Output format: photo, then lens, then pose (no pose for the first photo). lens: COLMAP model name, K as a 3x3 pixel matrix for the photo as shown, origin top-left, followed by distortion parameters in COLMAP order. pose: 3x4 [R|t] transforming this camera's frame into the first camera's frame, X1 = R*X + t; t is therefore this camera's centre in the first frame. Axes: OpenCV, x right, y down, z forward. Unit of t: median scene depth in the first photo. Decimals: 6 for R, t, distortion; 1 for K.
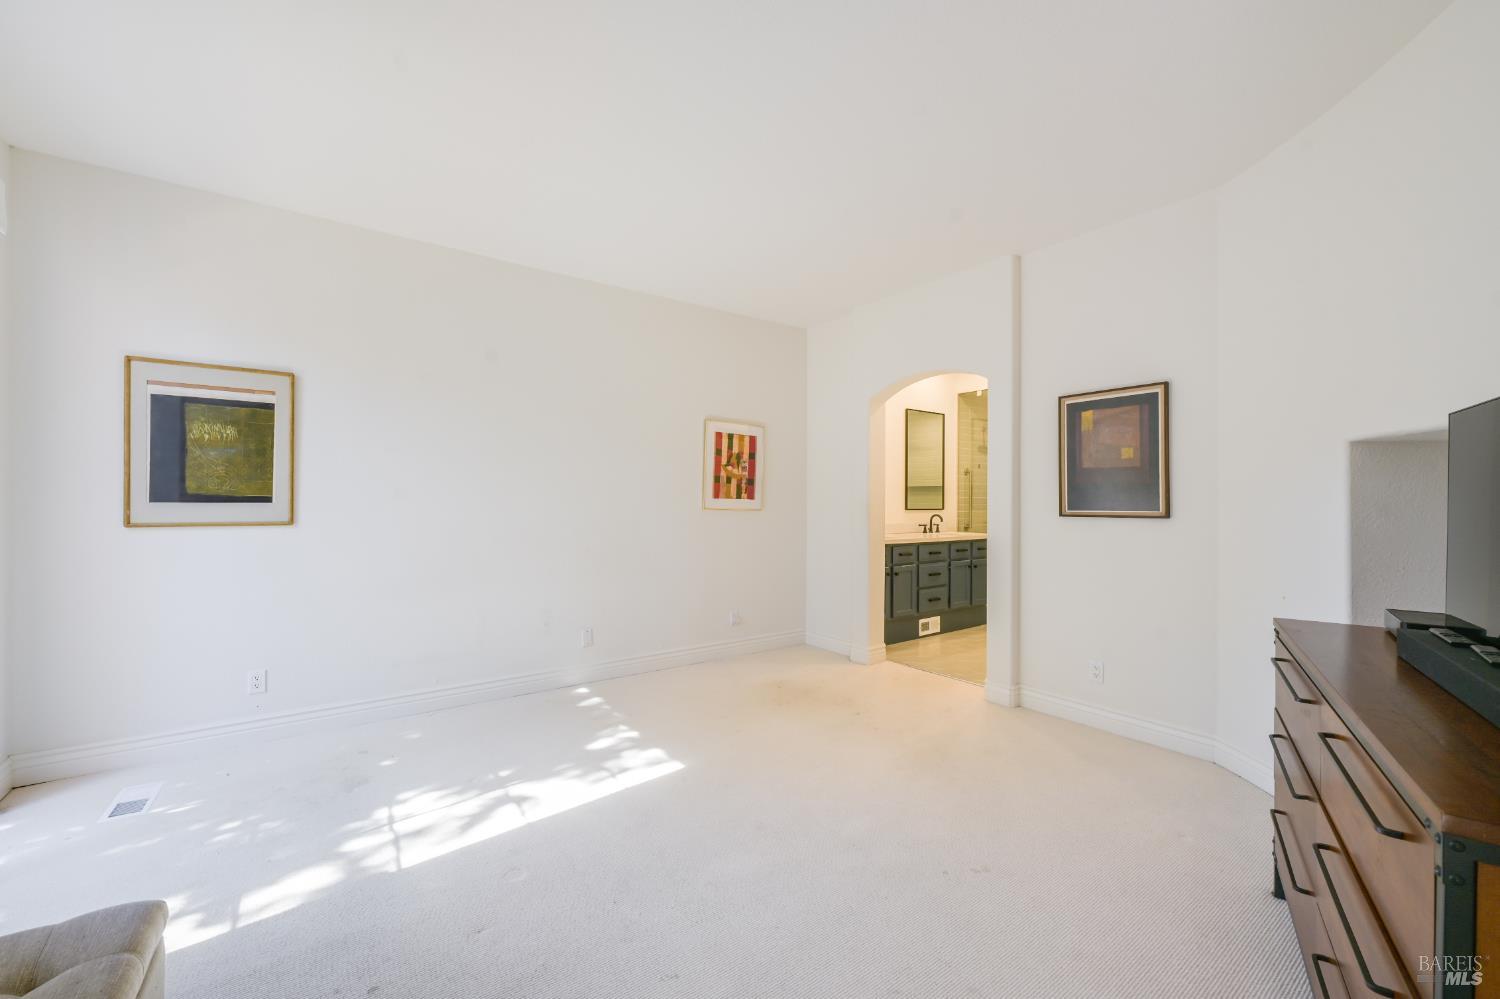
lens RADIAL K [[594.9, 0, 748.1], [0, 594.9, 499.6], [0, 0, 1]] dist [0.001528, 0.000106]
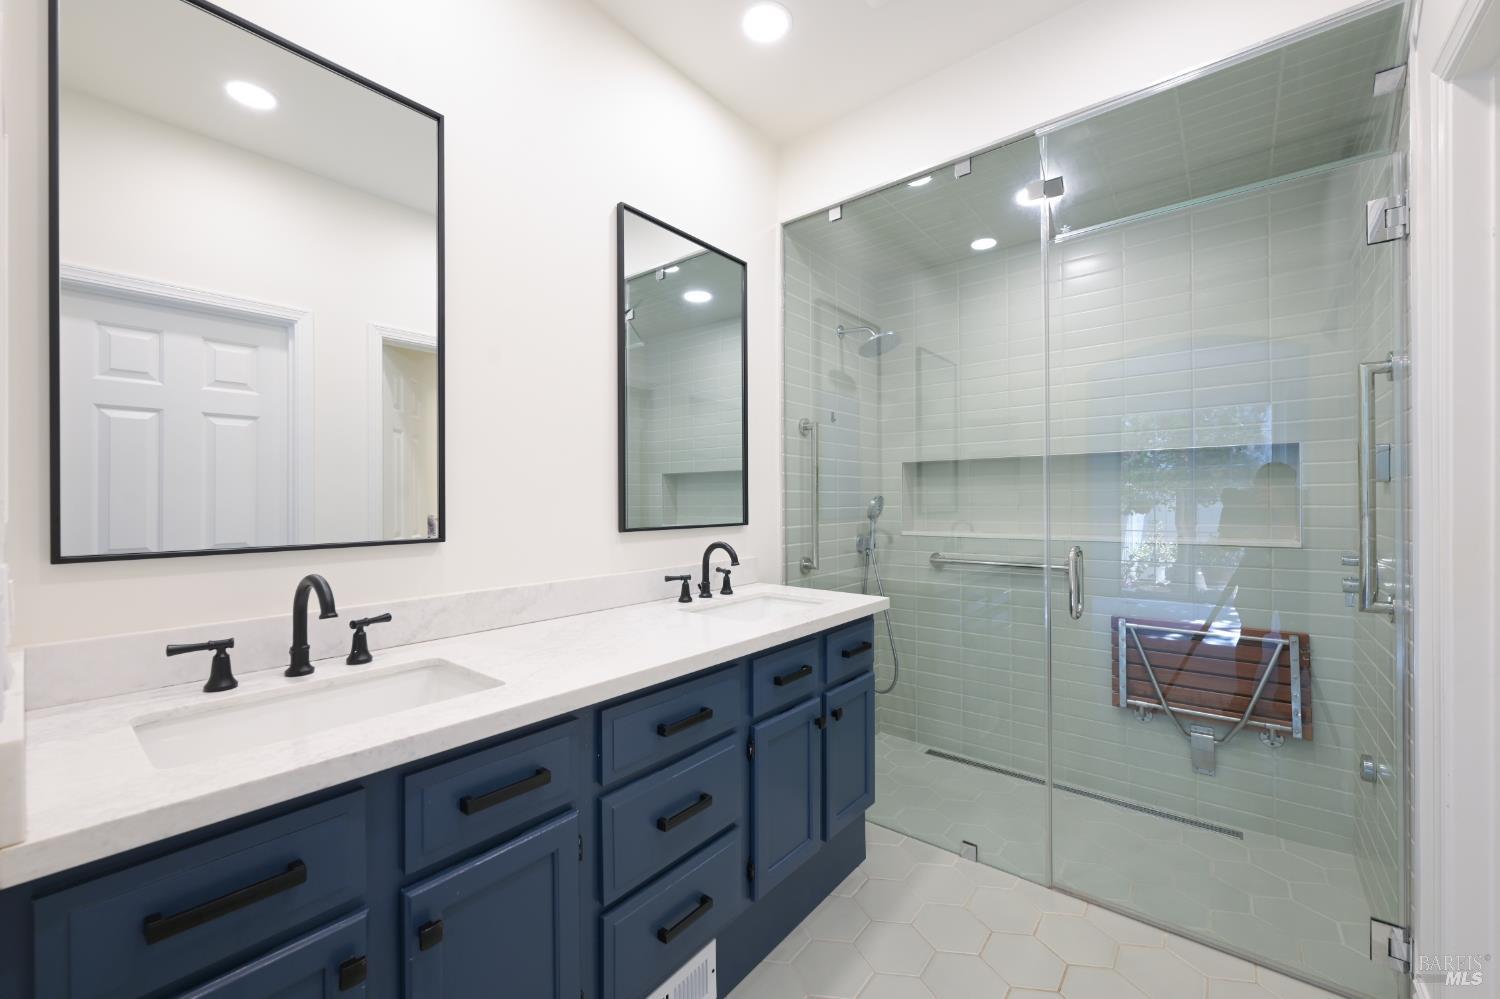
lens RADIAL K [[594.9, 0, 748.1], [0, 594.9, 499.6], [0, 0, 1]] dist [0.001528, 0.000106]
pose [[0.966676, -0.010636, 0.255782, 0.261495], [0.011298, 0.999936, -0.001119, 0.002055], [-0.255754, 0.003971, 0.966734, 0.716245]]
